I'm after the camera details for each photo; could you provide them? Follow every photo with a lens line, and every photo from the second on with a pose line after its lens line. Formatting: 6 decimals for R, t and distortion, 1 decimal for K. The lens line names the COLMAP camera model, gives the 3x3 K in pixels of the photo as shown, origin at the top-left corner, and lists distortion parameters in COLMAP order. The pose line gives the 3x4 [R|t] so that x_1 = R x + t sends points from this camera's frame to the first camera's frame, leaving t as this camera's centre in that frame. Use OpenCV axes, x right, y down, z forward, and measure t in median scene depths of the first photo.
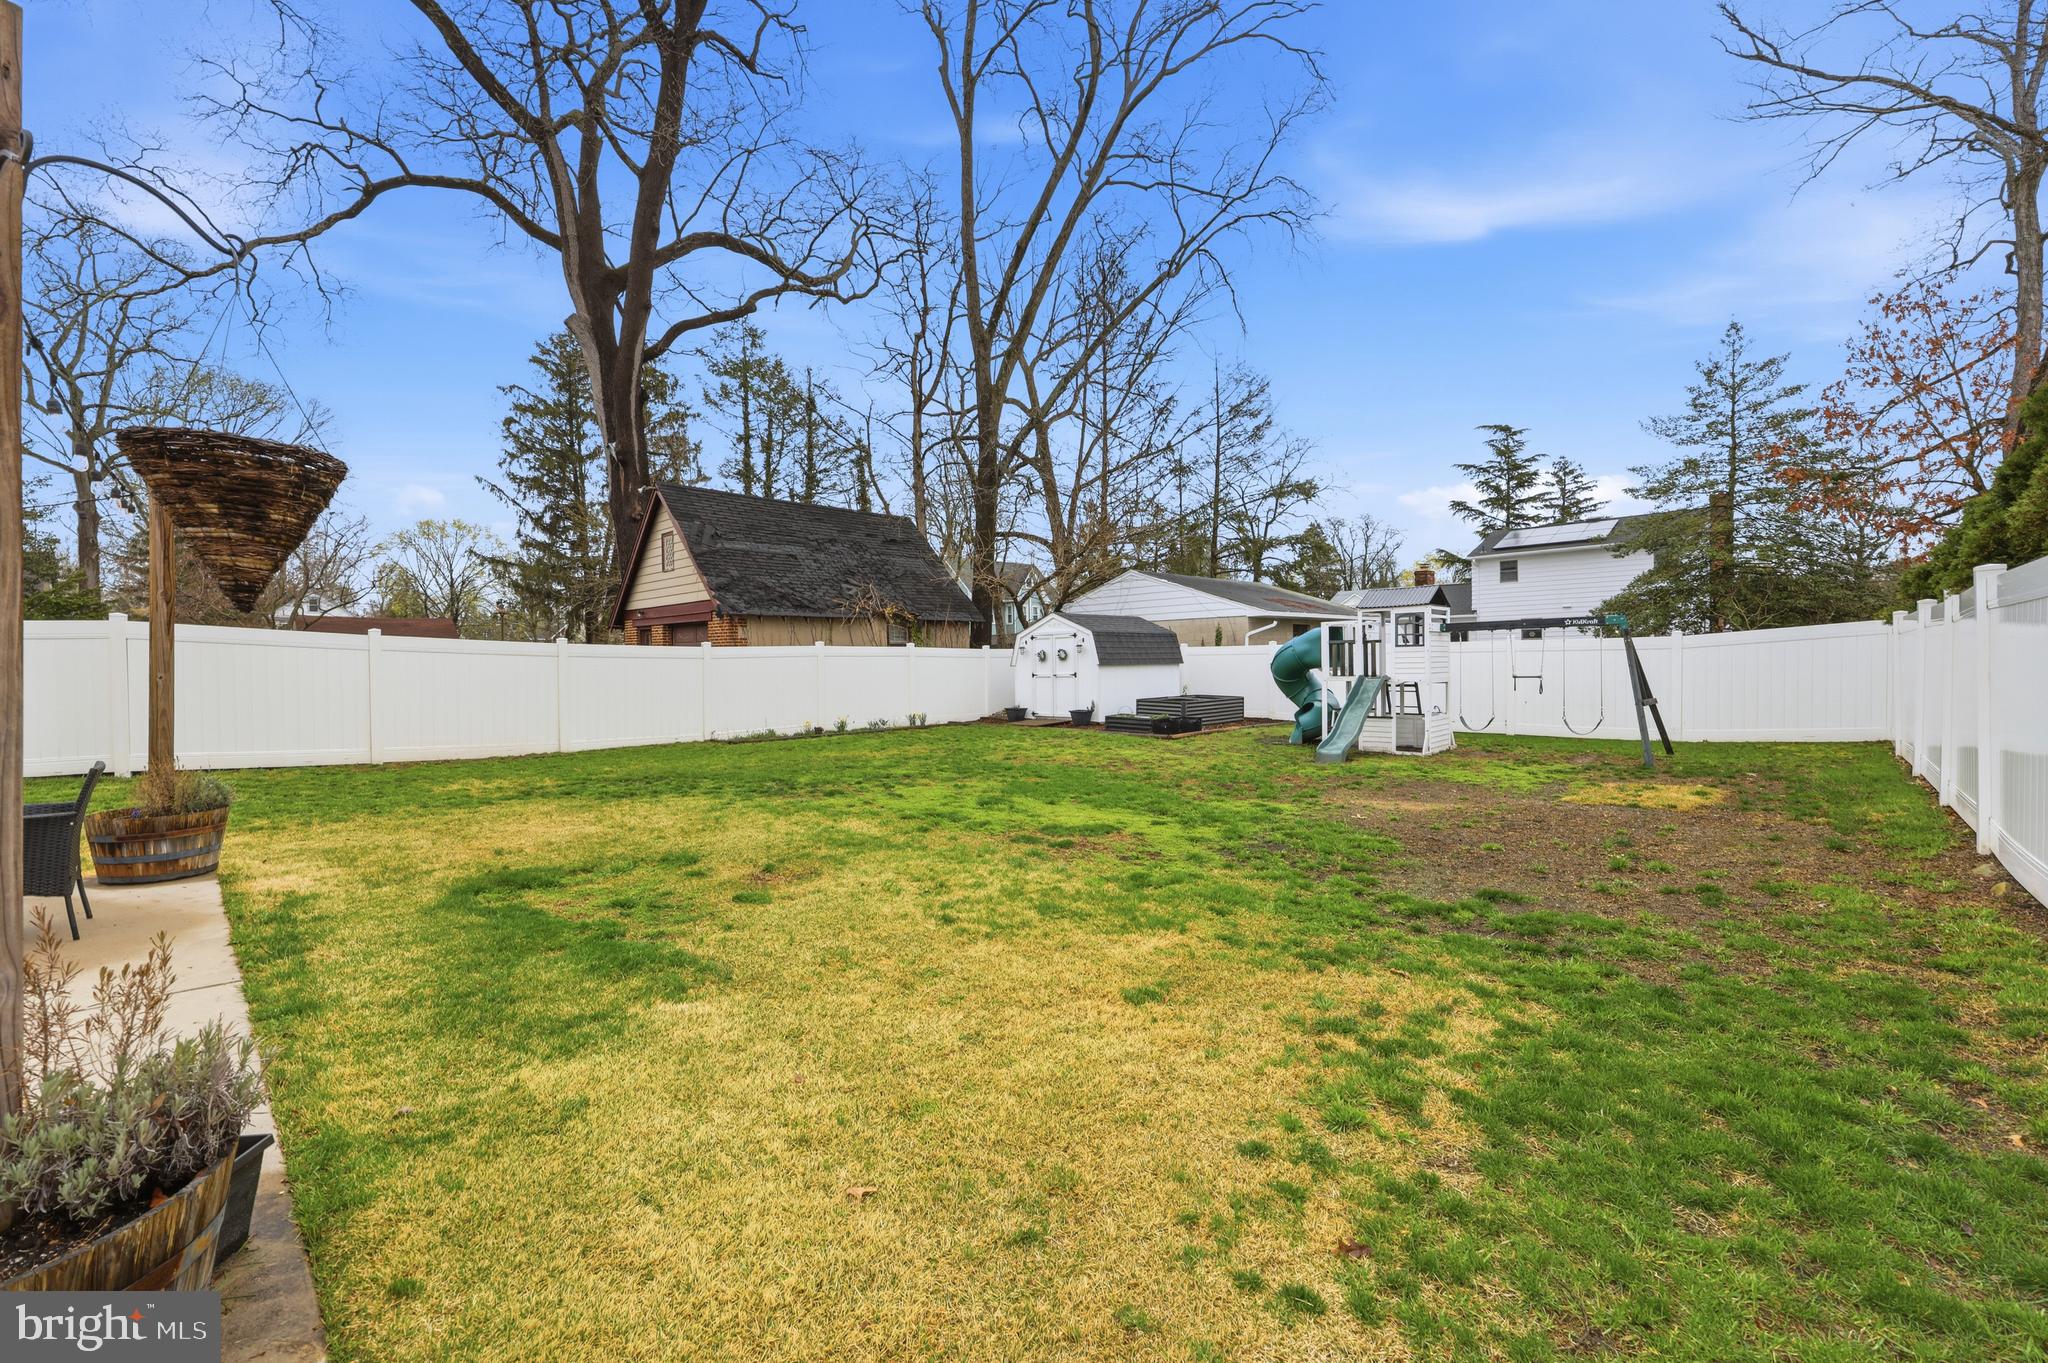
lens RADIAL K [[825.5, 0, 993.4], [0, 825.5, 692.0], [0, 0, 1]] dist [-0.001904, -0.000609]
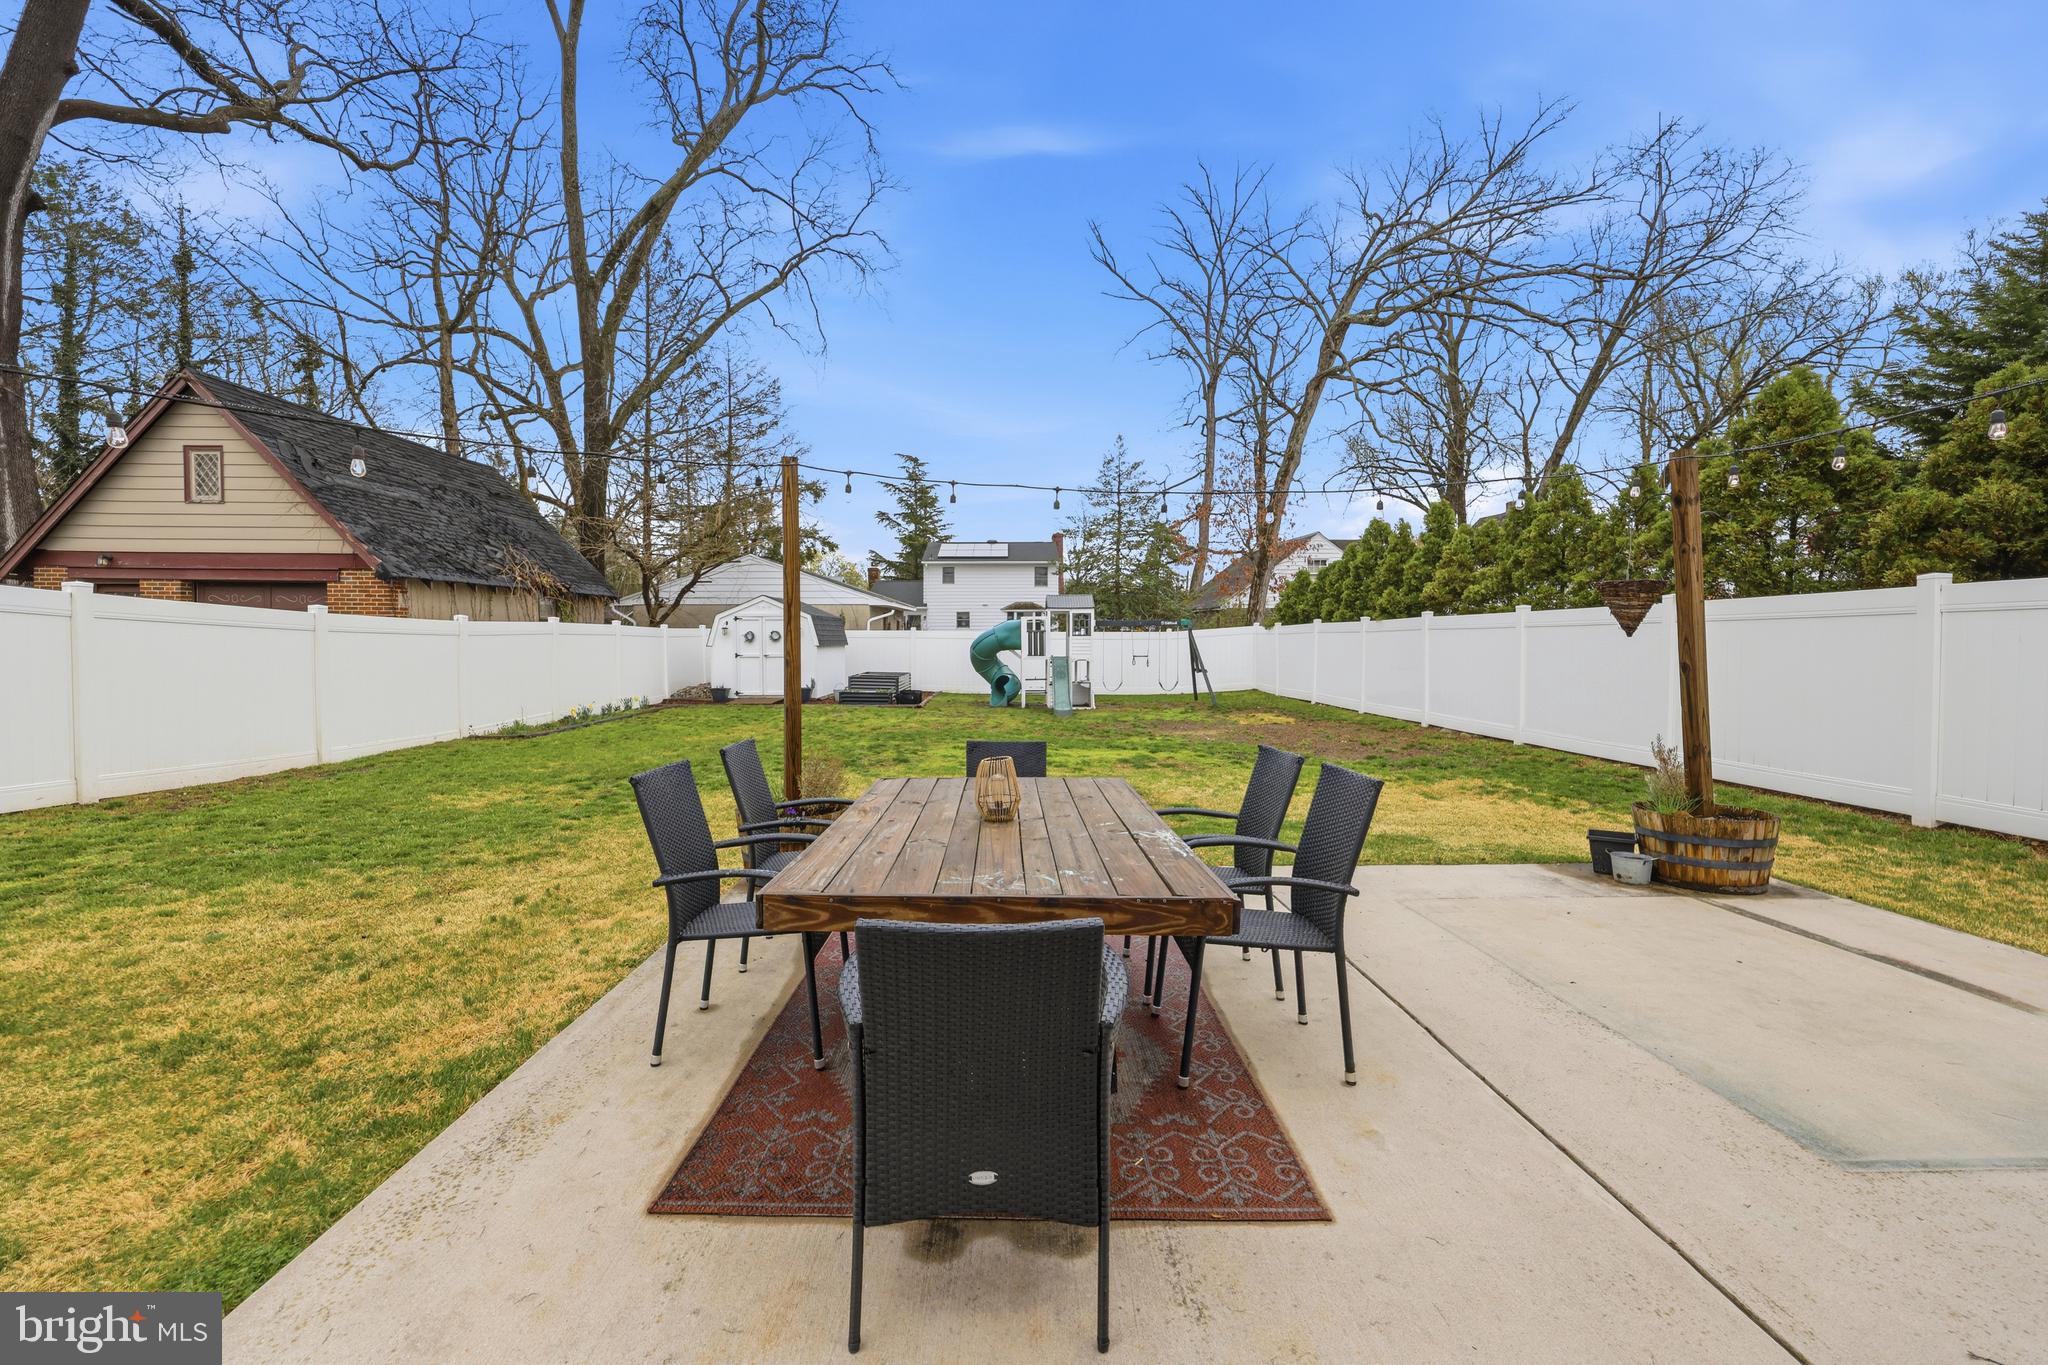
lens RADIAL K [[815.4, 0, 1024.0], [0, 815.4, 682.5], [0, 0, 1]] dist [-0.001431, 0.000076]
pose [[0.684854, -0.024789, 0.728258, -0.359357], [0.014393, 0.999686, 0.020492, -0.001942], [-0.728538, -0.003552, 0.684996, 0.042382]]
